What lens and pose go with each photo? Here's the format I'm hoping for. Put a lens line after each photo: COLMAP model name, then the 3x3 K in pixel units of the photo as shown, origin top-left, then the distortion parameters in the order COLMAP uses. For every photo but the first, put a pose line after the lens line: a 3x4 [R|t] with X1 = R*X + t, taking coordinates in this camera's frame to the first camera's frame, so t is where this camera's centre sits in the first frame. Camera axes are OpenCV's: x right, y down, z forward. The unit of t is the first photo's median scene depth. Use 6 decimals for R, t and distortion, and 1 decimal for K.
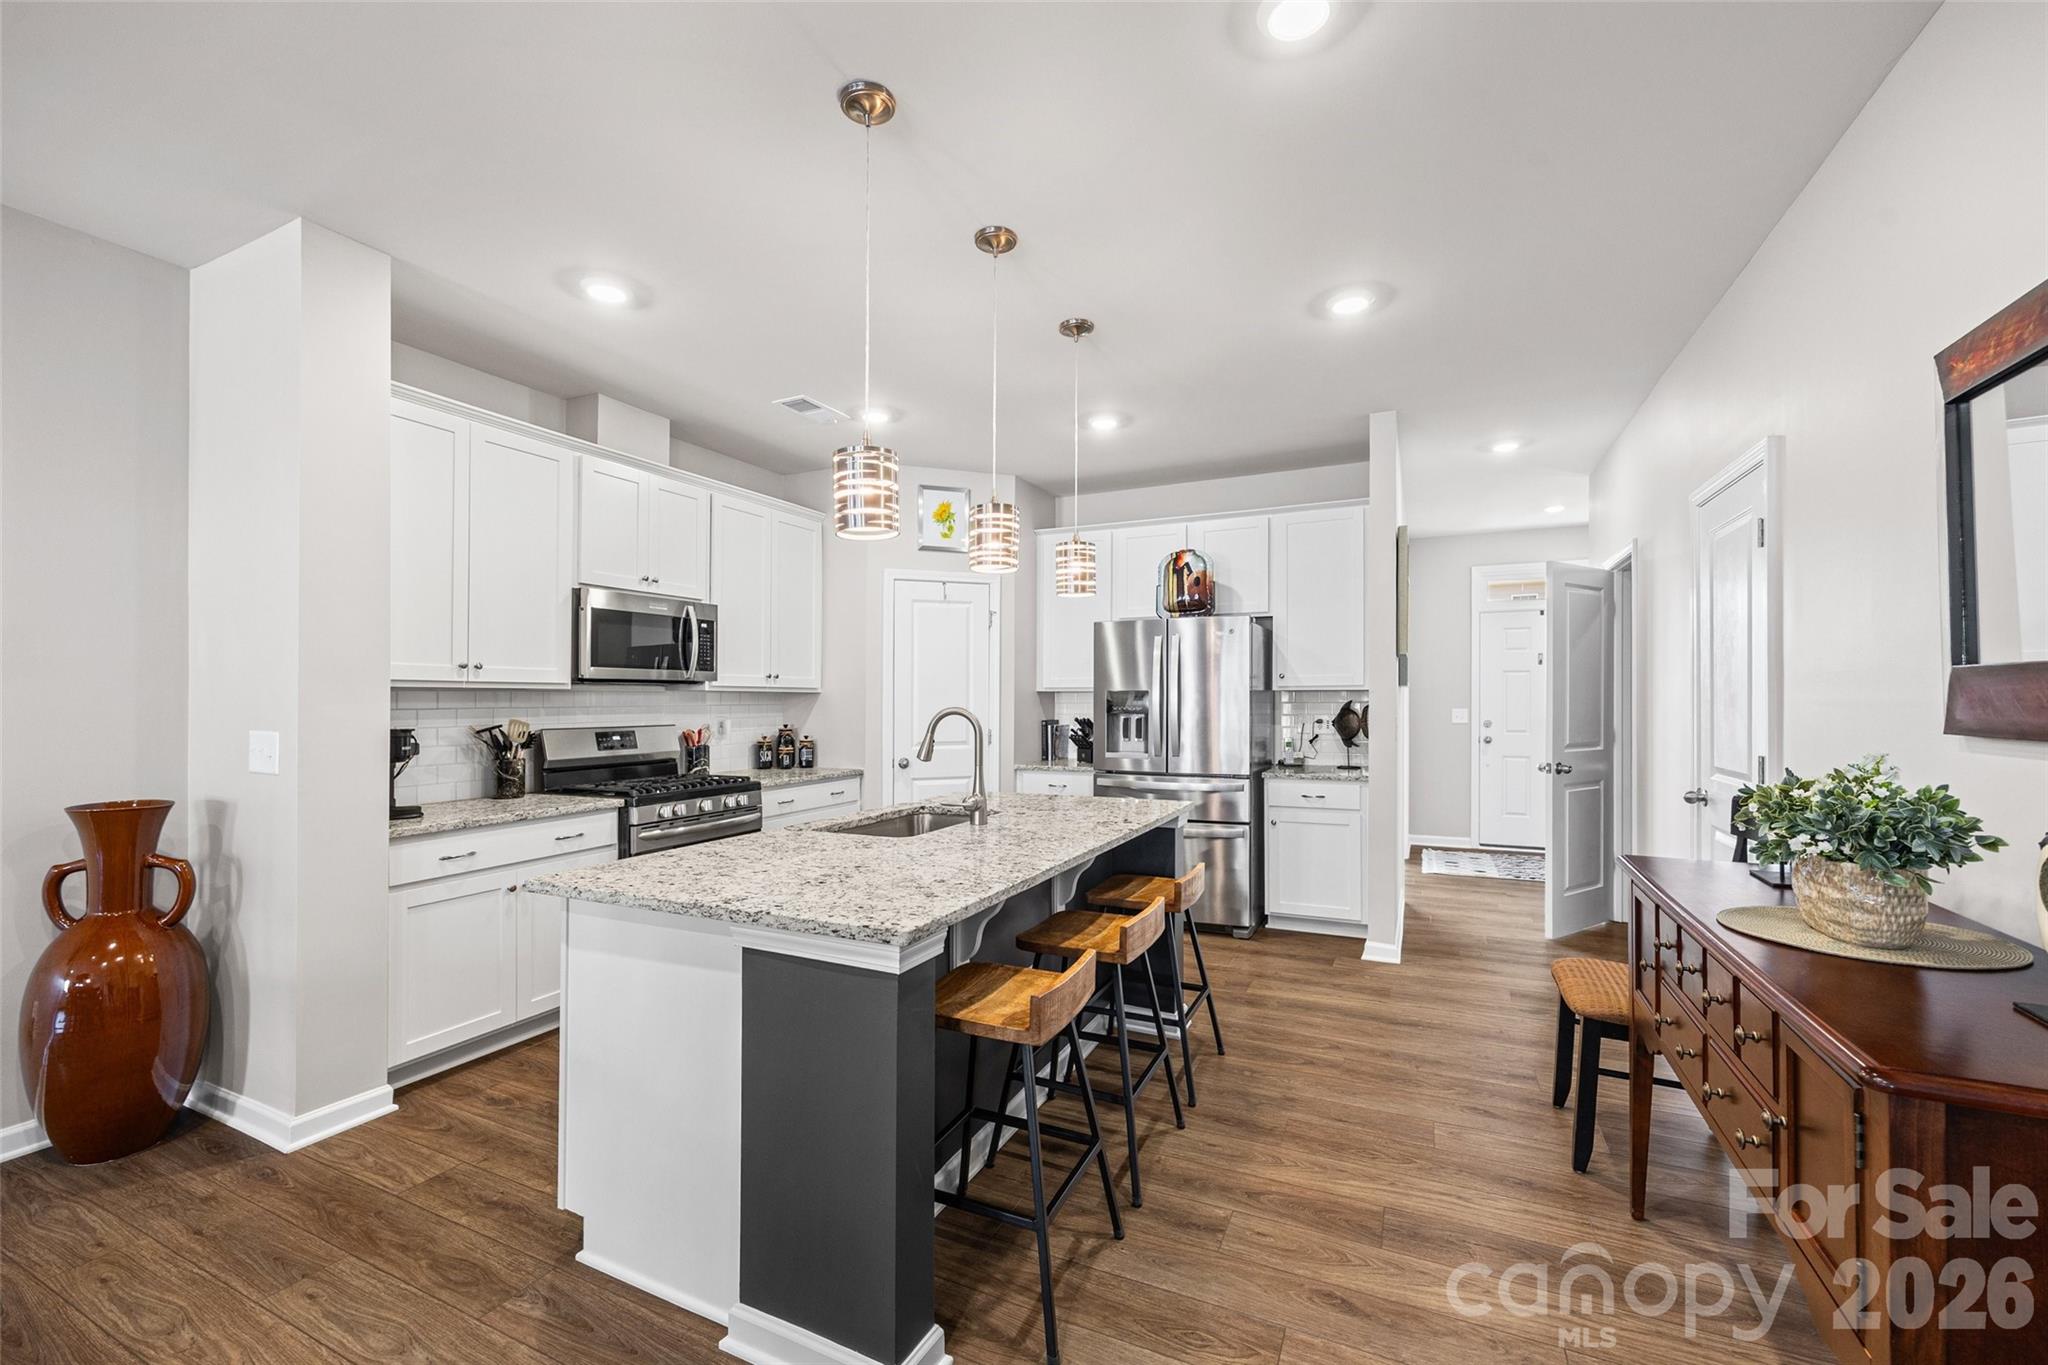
lens RADIAL K [[841.5, 0, 1022.0], [0, 841.5, 694.0], [0, 0, 1]] dist [-0.007715, -0.000731]
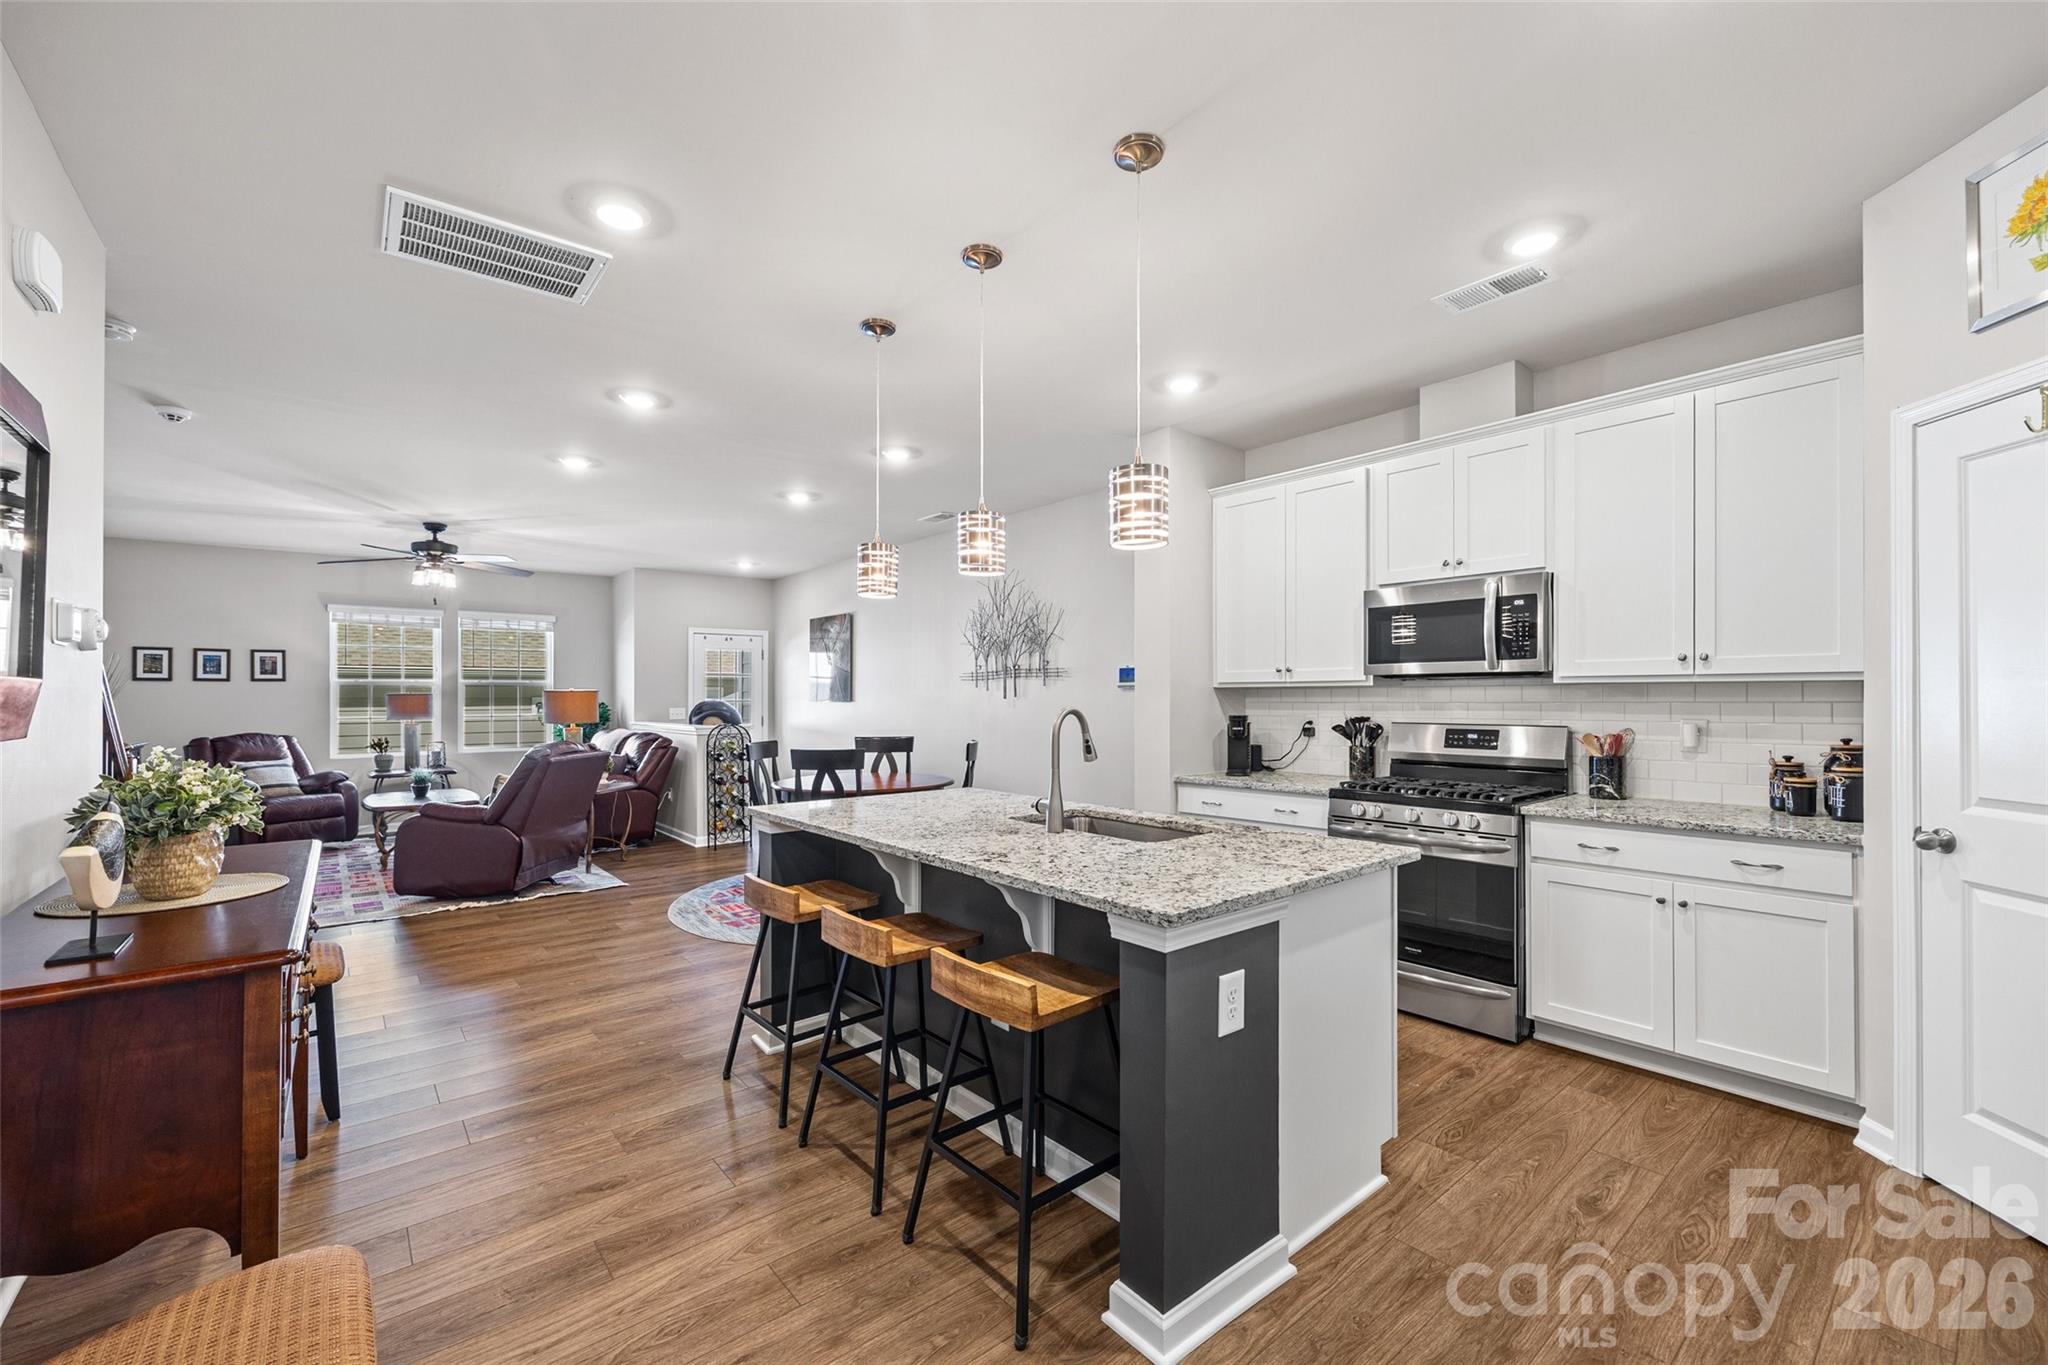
lens RADIAL K [[841.5, 0, 1033.8], [0, 841.5, 685.3], [0, 0, 1]] dist [-0.007715, -0.000731]
pose [[-0.418186, -0.008614, -0.908321, 0.564772], [0.010893, 0.999836, -0.014497, 0.004140], [0.908296, -0.015956, -0.418023, 0.956717]]
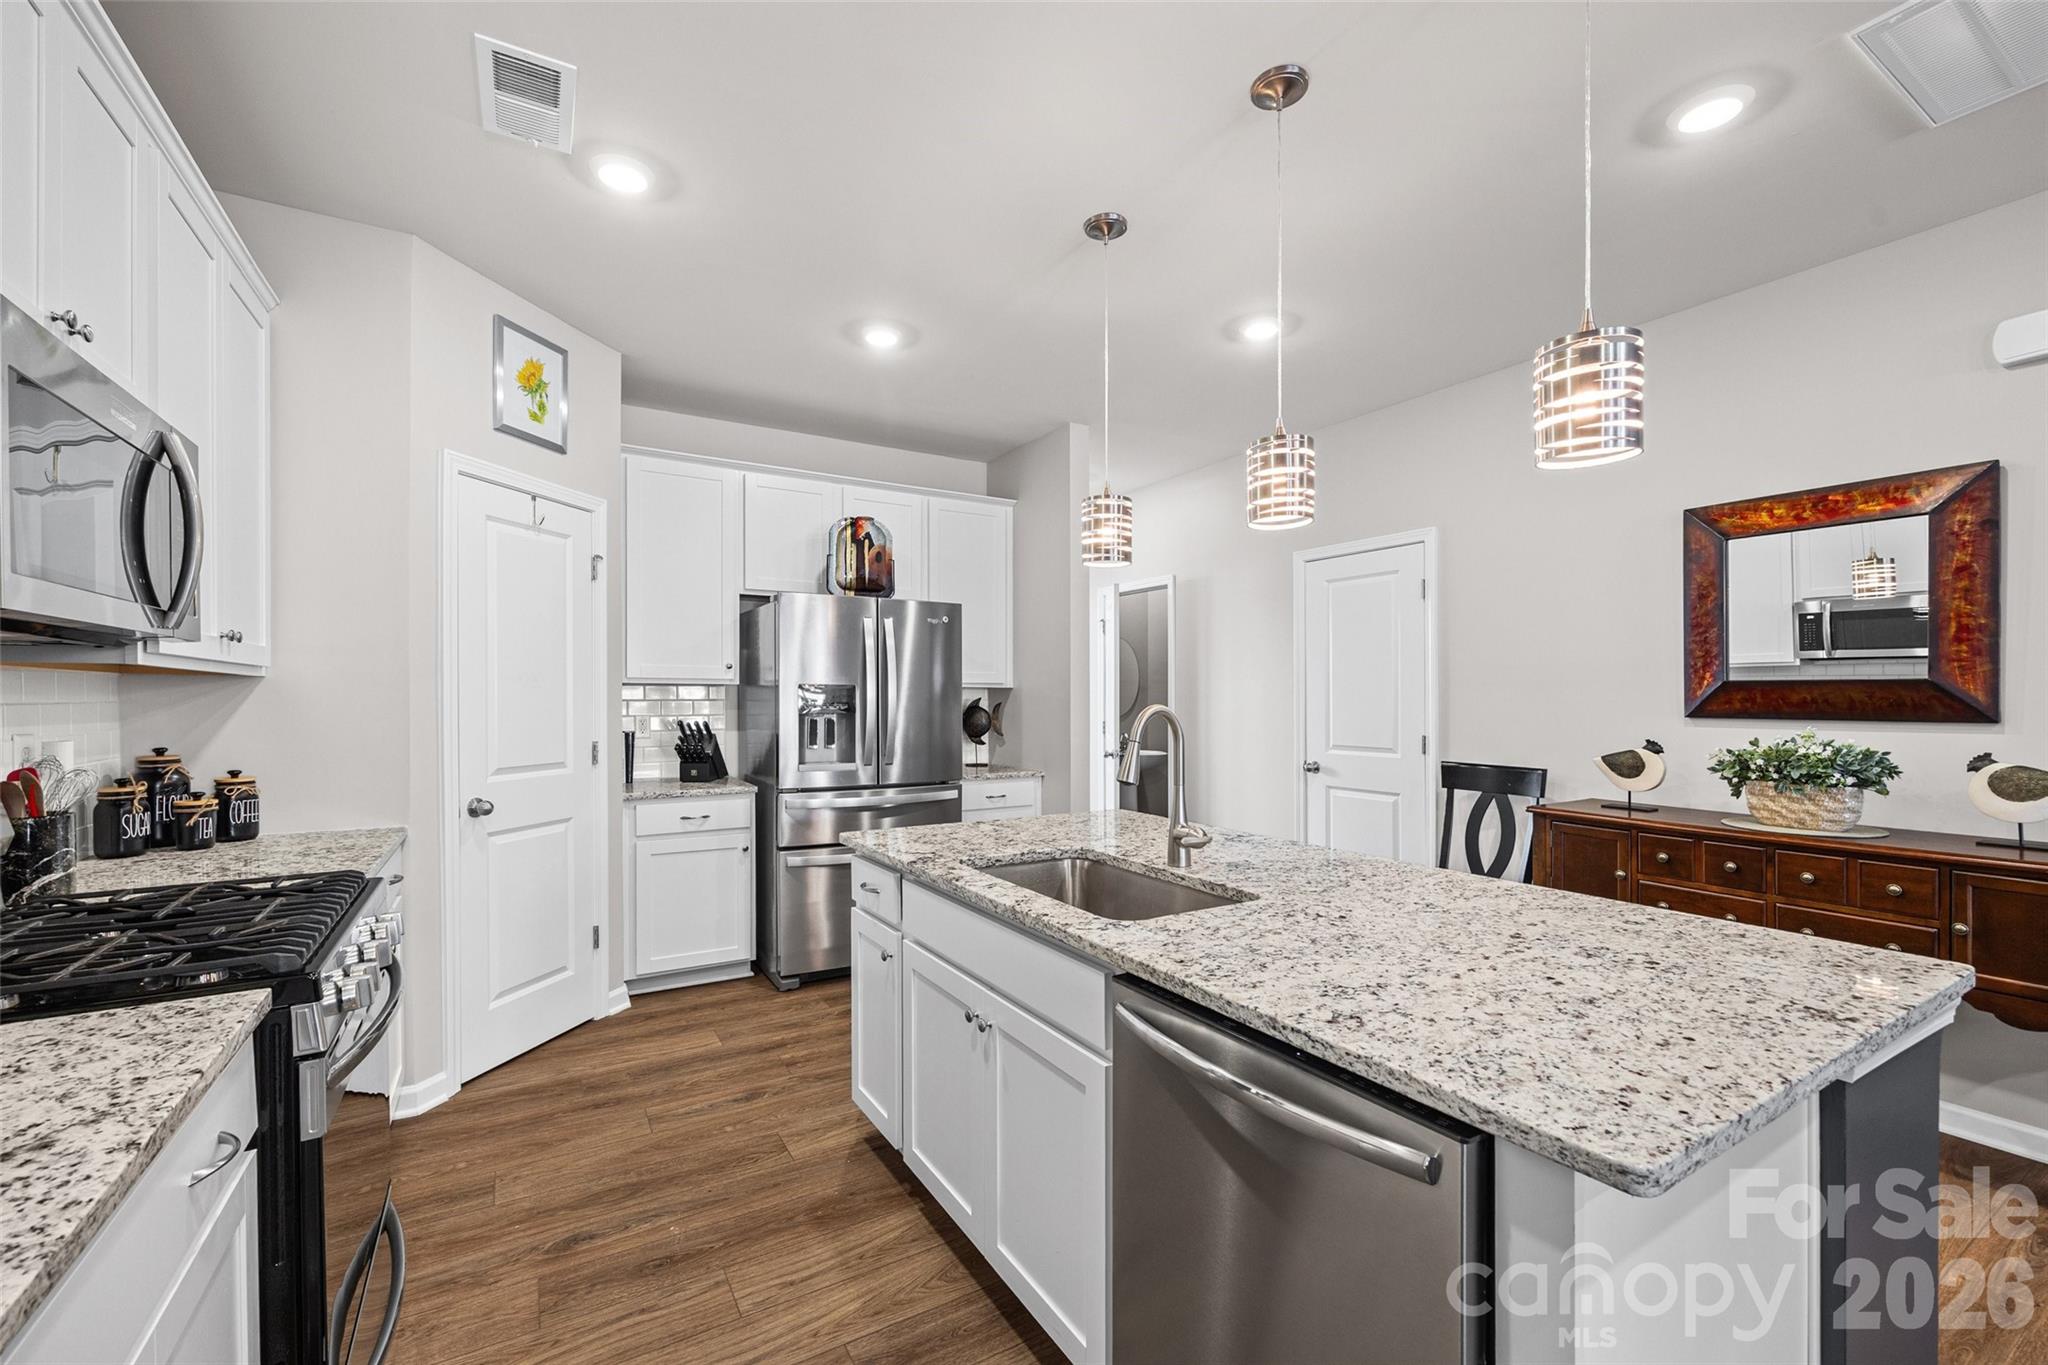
lens RADIAL K [[841.5, 0, 1025.6], [0, 841.5, 698.7], [0, 0, 1]] dist [-0.007715, -0.000731]
pose [[0.551425, 0.004351, 0.834213, -0.510291], [-0.009541, 0.999954, 0.001091, 0.008133], [-0.834170, -0.008561, 0.551441, 0.500667]]
